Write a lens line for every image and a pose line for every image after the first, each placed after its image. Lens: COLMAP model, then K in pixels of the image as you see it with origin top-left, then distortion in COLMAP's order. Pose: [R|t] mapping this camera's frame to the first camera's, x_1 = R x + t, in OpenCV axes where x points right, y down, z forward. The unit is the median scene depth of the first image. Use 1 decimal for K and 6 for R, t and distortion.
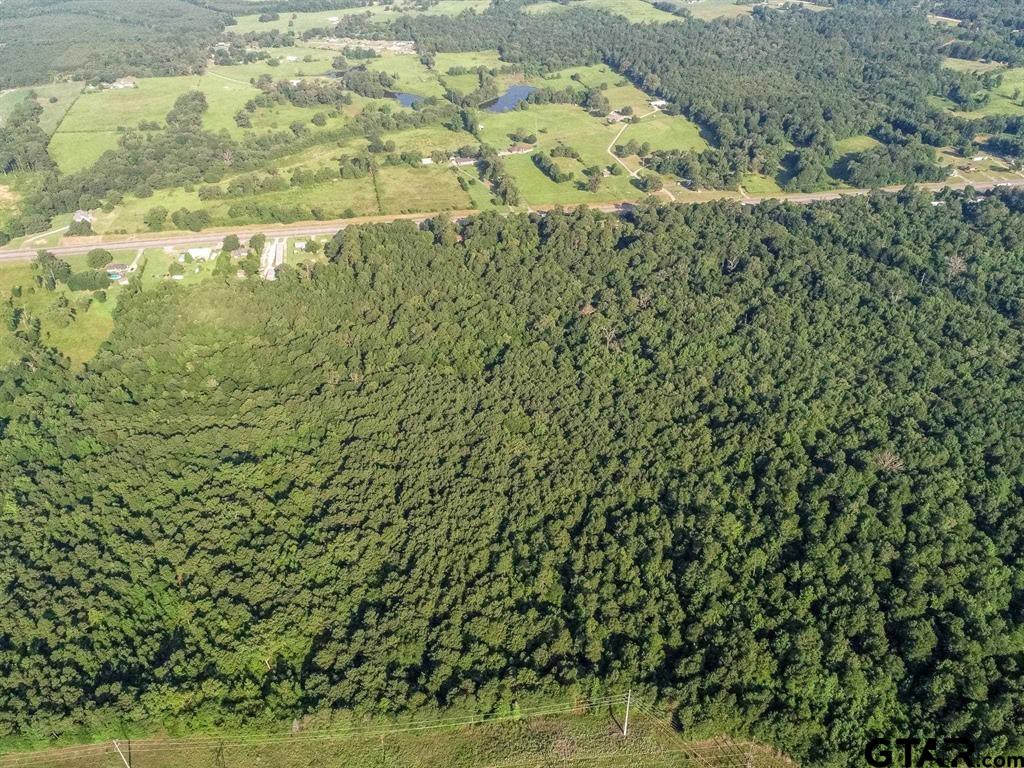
lens RADIAL K [[770.6, 0, 512.0], [0, 770.6, 384.0], [0, 0, 1]] dist [-0.005309, 0.001601]
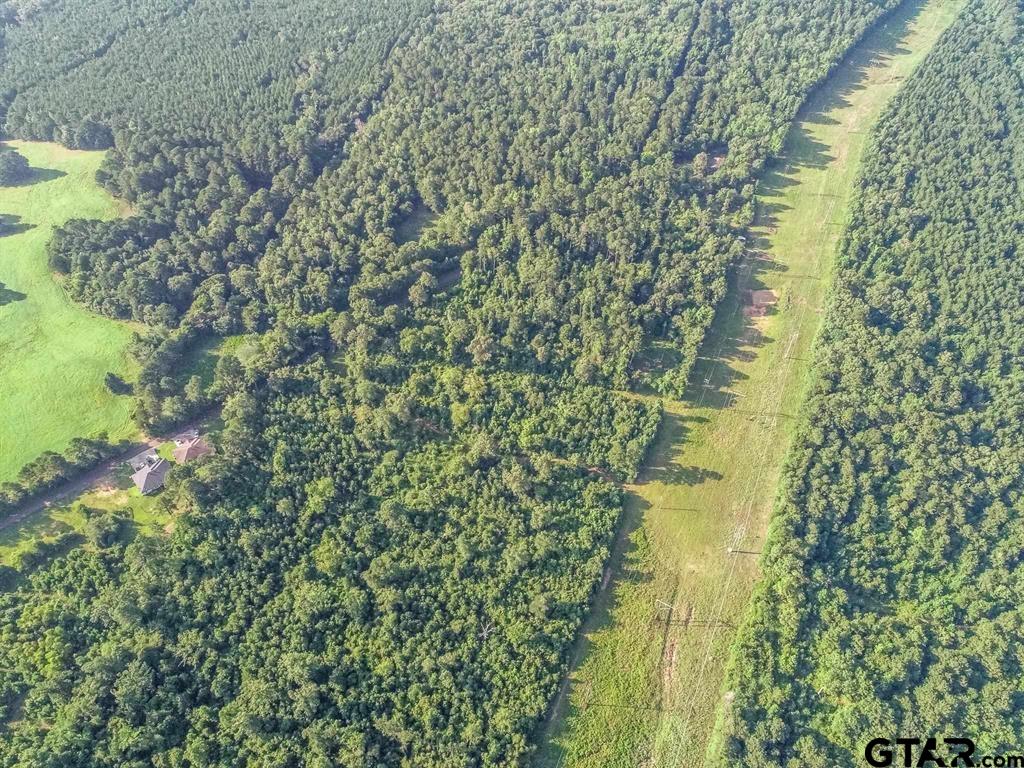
lens RADIAL K [[770.6, 0, 512.0], [0, 770.6, 384.0], [0, 0, 1]] dist [-0.005309, 0.001601]
pose [[-0.469329, 0.652505, -0.594951, 0.067012], [-0.504361, 0.354959, 0.787163, -0.131581], [0.724811, 0.669508, 0.162505, 0.194095]]
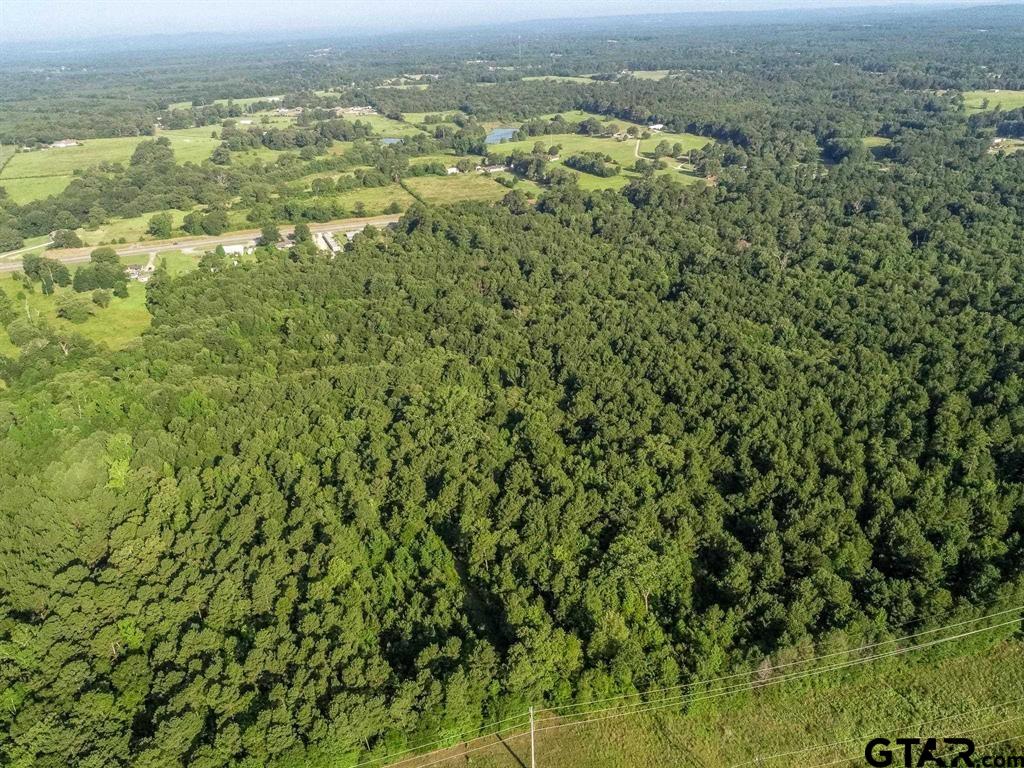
lens RADIAL K [[770.6, 0, 512.0], [0, 770.6, 384.0], [0, 0, 1]] dist [-0.005309, 0.001601]
pose [[0.986199, -0.087964, 0.140262, -0.253341], [0.109551, 0.981904, -0.154478, 0.140598], [-0.124135, 0.167712, 0.977989, 0.192528]]
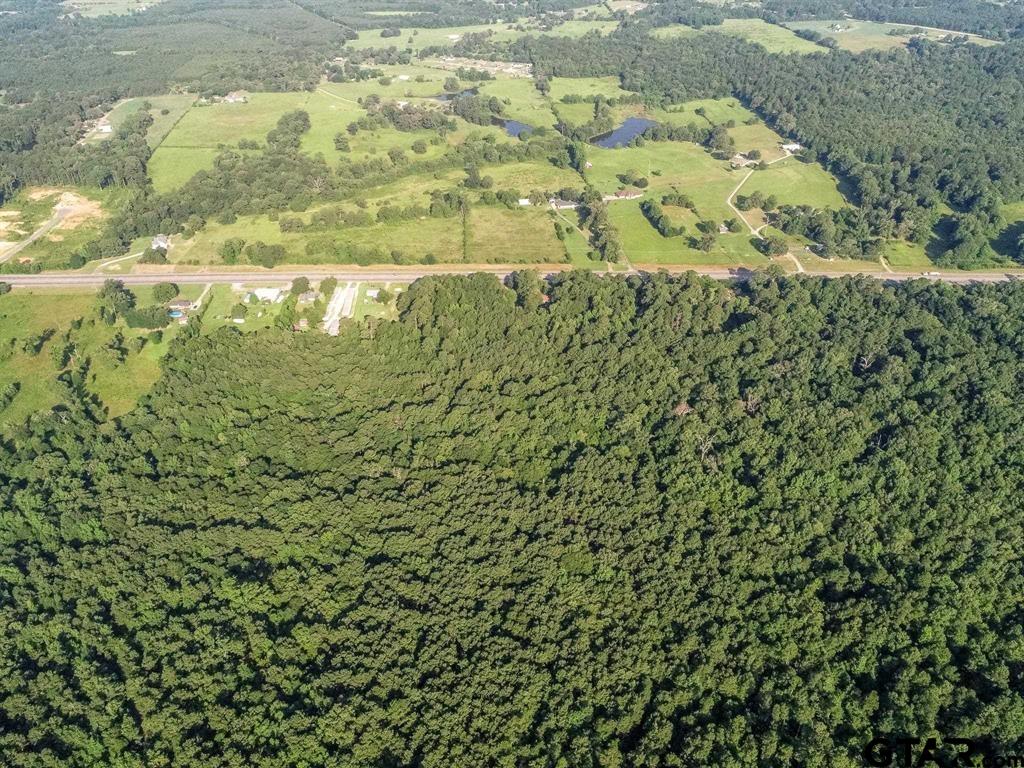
lens RADIAL K [[770.6, 0, 512.0], [0, 770.6, 384.0], [0, 0, 1]] dist [-0.005309, 0.001601]
pose [[0.987223, 0.090535, -0.131127, 0.019748], [-0.092279, 0.995707, -0.007277, -0.087566], [0.129905, 0.019284, 0.991339, 0.126005]]
